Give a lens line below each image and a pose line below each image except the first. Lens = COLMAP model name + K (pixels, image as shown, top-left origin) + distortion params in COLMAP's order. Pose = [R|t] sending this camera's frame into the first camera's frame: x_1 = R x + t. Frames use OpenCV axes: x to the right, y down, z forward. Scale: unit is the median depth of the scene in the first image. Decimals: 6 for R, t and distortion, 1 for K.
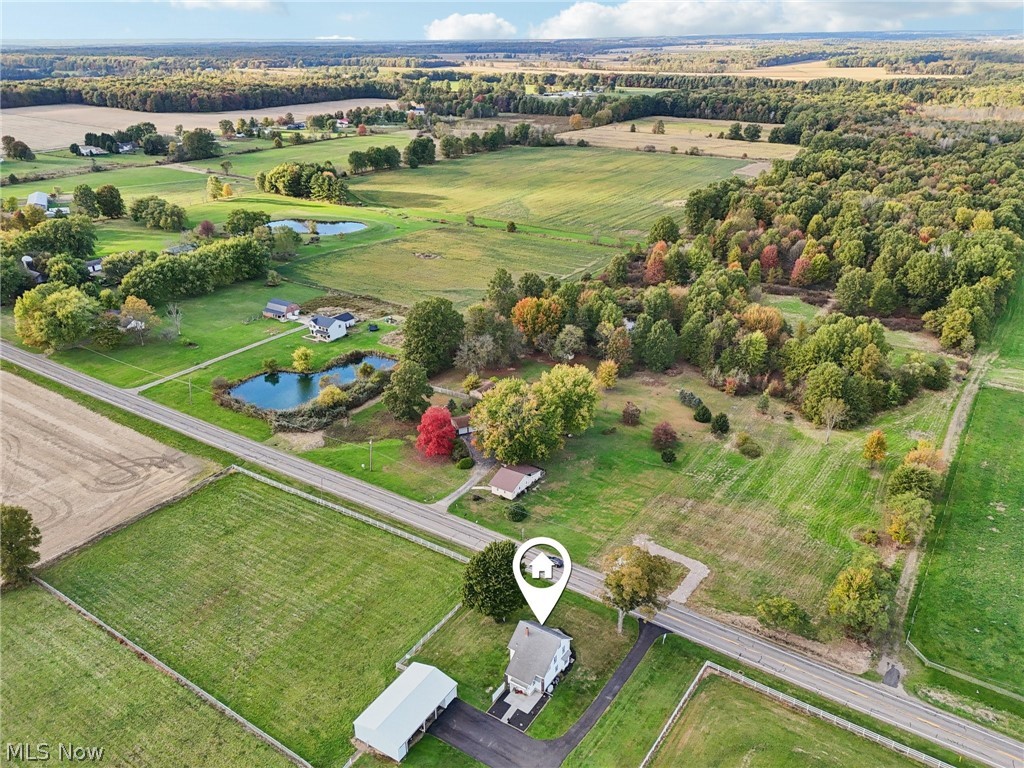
lens RADIAL K [[768.9, 0, 521.0], [0, 768.9, 401.3], [0, 0, 1]] dist [0.083733, -0.075325]
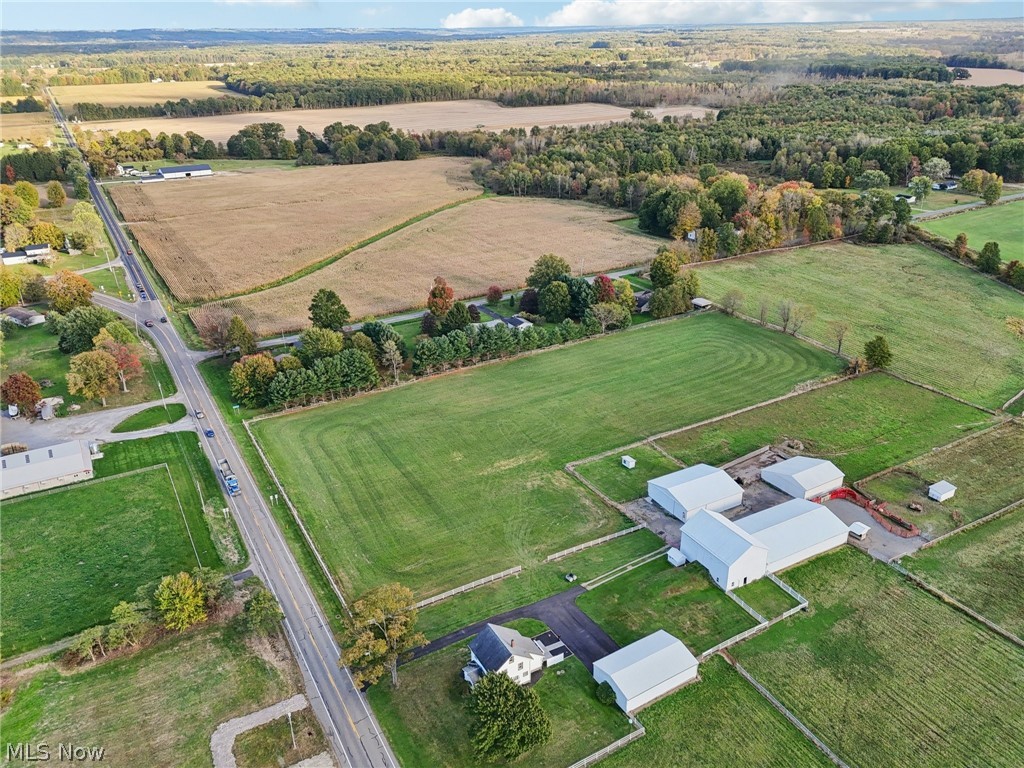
lens RADIAL K [[766.7, 0, 508.7], [0, 766.7, 385.9], [0, 0, 1]] dist [0.084335, -0.083646]
pose [[-0.884847, -0.175961, 0.431373, -0.274528], [0.218208, 0.661552, 0.717450, -0.480651], [-0.411619, 0.728963, -0.546976, 1.025996]]
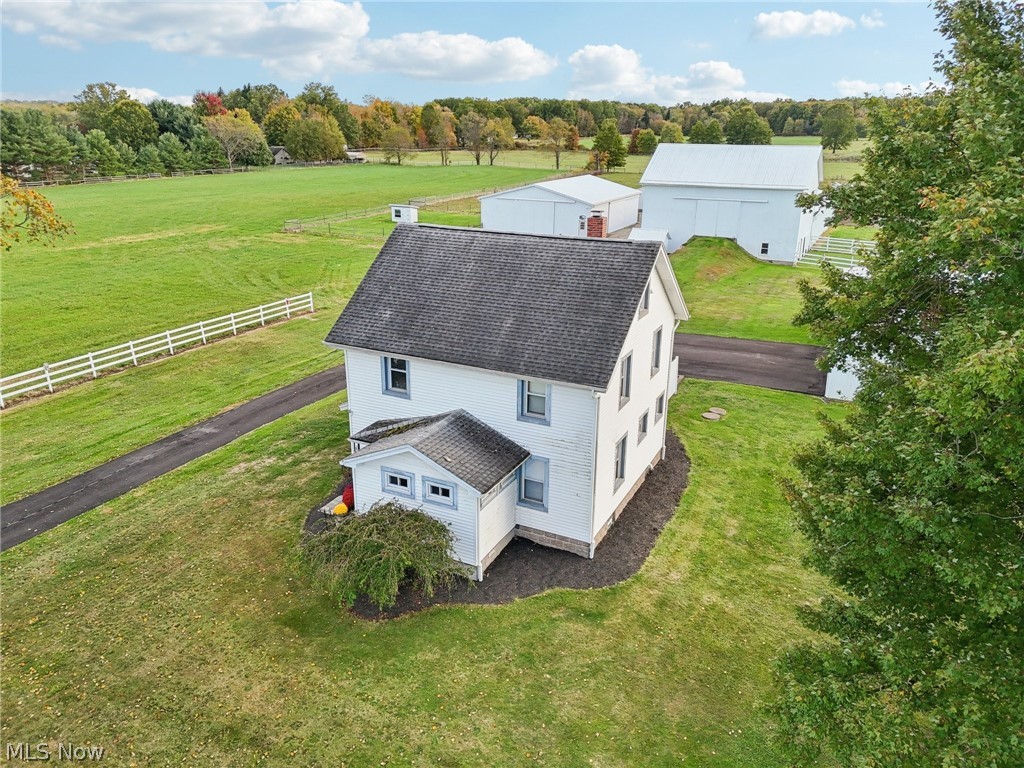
lens RADIAL K [[754.9, 0, 512.0], [0, 754.9, 384.0], [0, 0, 1]] dist [0.036666, -0.079207]
pose [[-0.992917, 0.034511, -0.113687, 0.036888], [-0.055375, 0.712167, 0.699823, 0.162751], [0.105115, 0.701161, -0.705212, 0.902165]]
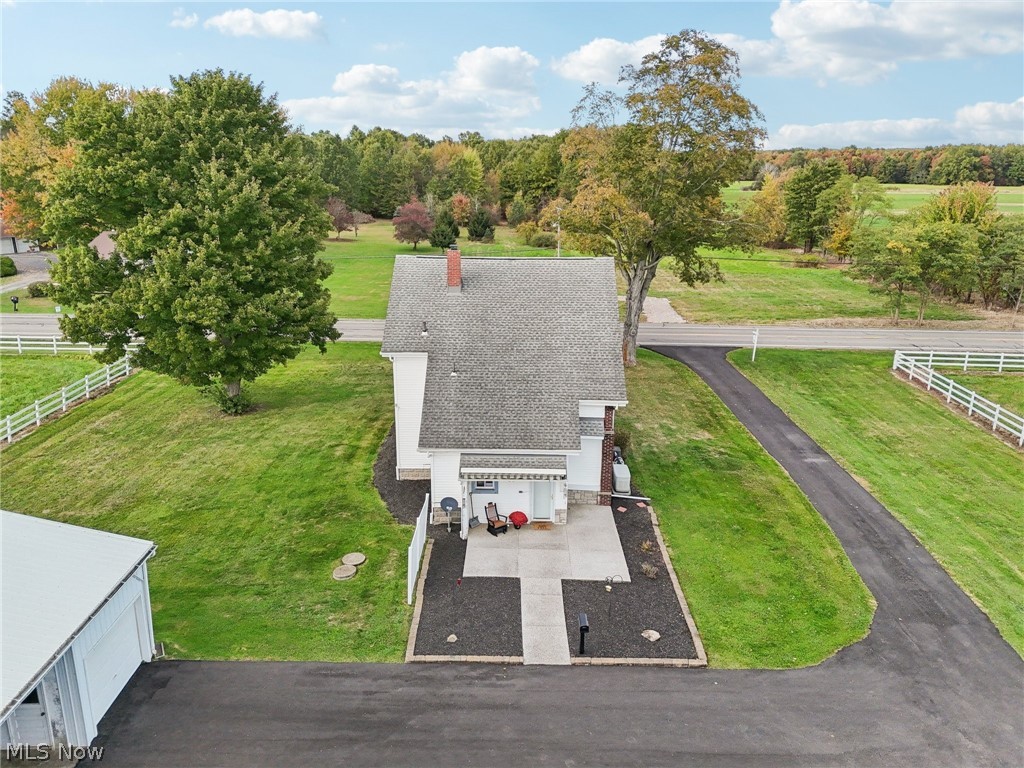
lens RADIAL K [[766.7, 0, 508.7], [0, 766.7, 385.9], [0, 0, 1]] dist [0.084335, -0.083646]
pose [[0.844721, -0.143788, 0.515530, -0.074280], [0.222012, 0.970592, -0.093067, 0.279562], [-0.486987, 0.193070, 0.851803, 0.647974]]
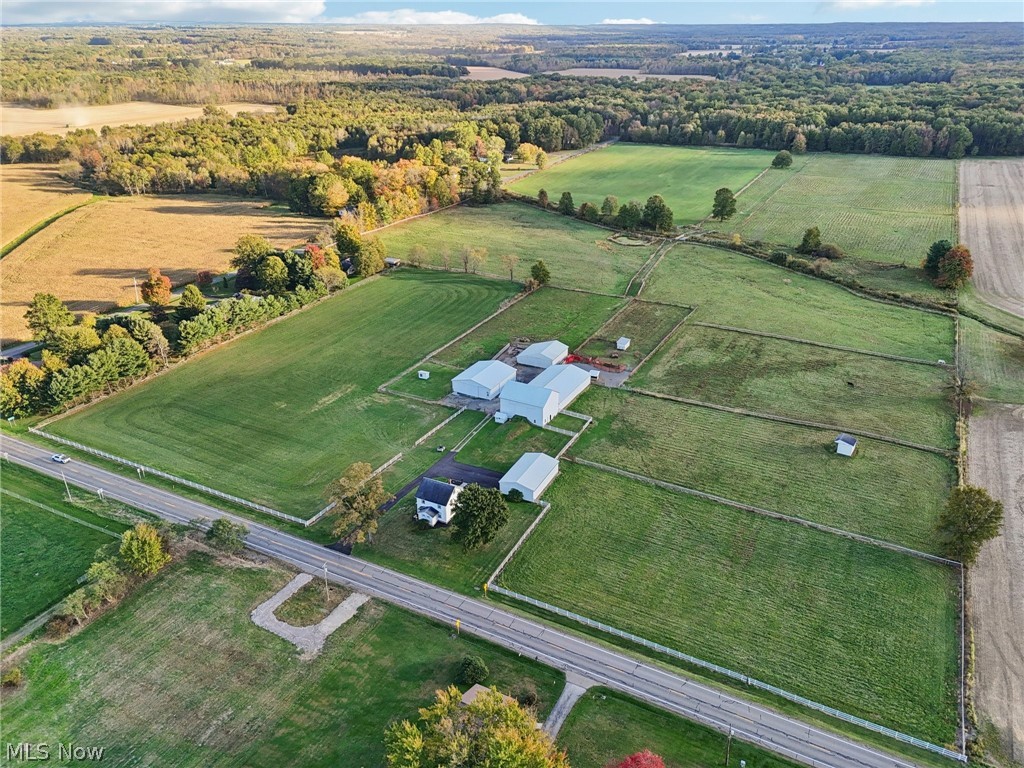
lens RADIAL K [[761.6, 0, 502.8], [0, 761.6, 385.8], [0, 0, 1]] dist [0.083375, -0.083139]
pose [[-0.996569, 0.043684, -0.070294, 0.001051], [-0.026450, 0.636697, 0.770660, -0.638372], [0.078422, 0.769876, -0.633357, 1.347170]]
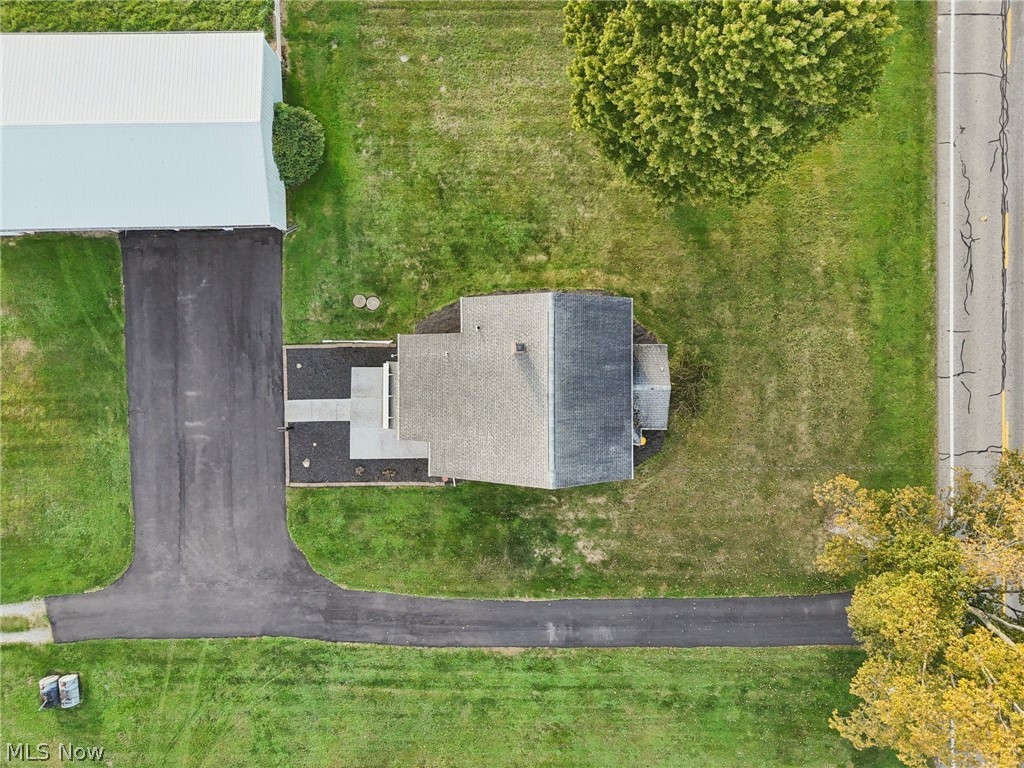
lens RADIAL K [[754.4, 0, 515.3], [0, 754.4, 397.3], [0, 0, 1]] dist [0.077110, -0.075793]
pose [[0.548077, 0.836213, -0.018948, 0.023735], [-0.367553, 0.261130, 0.892590, 0.067820], [0.751343, -0.482244, 0.450472, 0.698182]]
